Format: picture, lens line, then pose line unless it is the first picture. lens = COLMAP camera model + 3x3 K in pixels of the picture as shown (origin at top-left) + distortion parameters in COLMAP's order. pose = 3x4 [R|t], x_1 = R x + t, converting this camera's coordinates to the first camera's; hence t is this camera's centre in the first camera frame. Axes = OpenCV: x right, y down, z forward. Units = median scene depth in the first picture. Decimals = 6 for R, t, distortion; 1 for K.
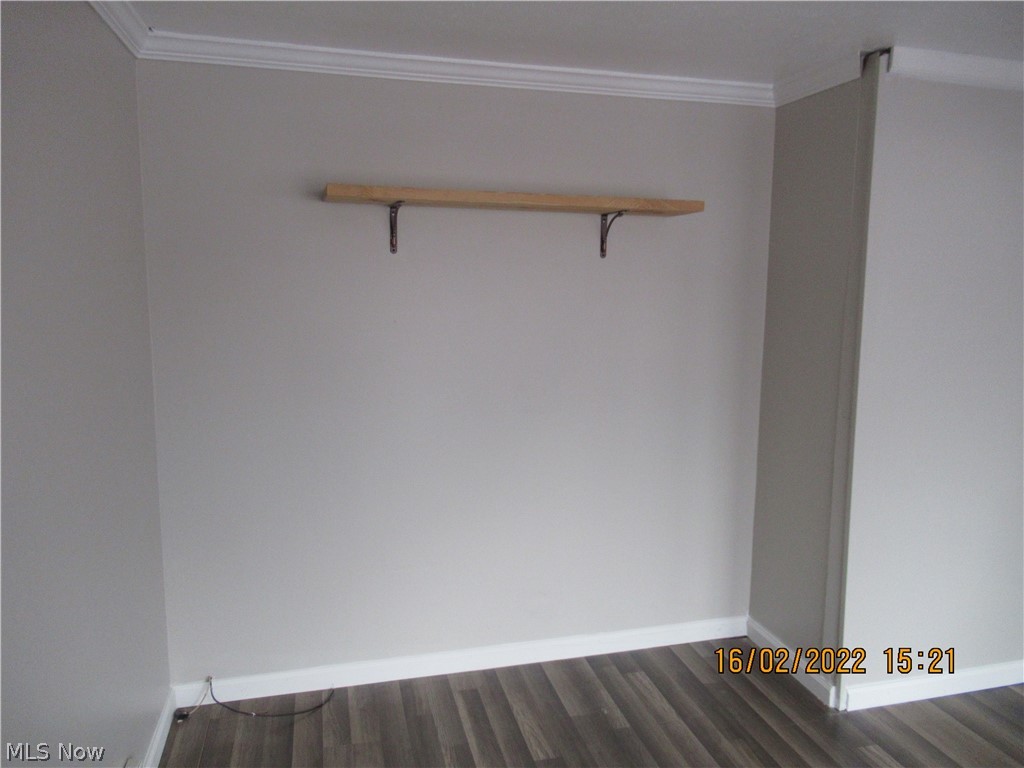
lens RADIAL K [[767.8, 0, 515.8], [0, 767.8, 386.0], [0, 0, 1]] dist [-0.010002, 0.005192]
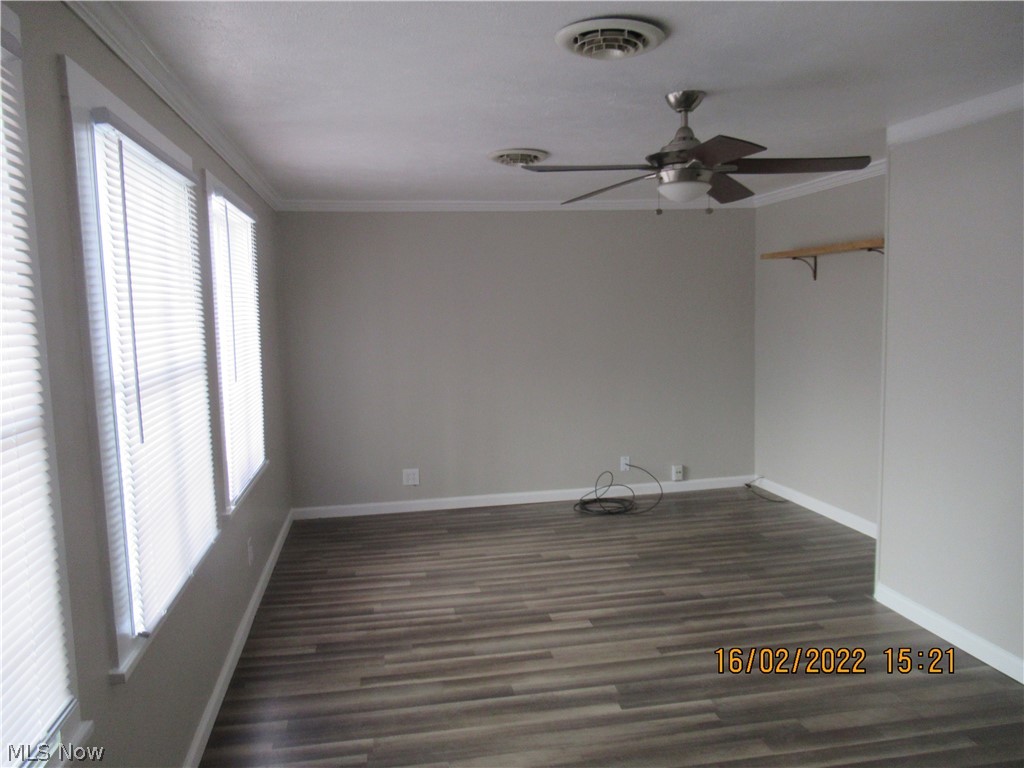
lens RADIAL K [[767.8, 0, 511.8], [0, 767.8, 384.0], [0, 0, 1]] dist [-0.010002, 0.005192]
pose [[-0.083109, 0.094742, -0.992027, 1.832344], [-0.119052, 0.987397, 0.104274, -0.024363], [0.989404, 0.126769, -0.070783, 0.401997]]
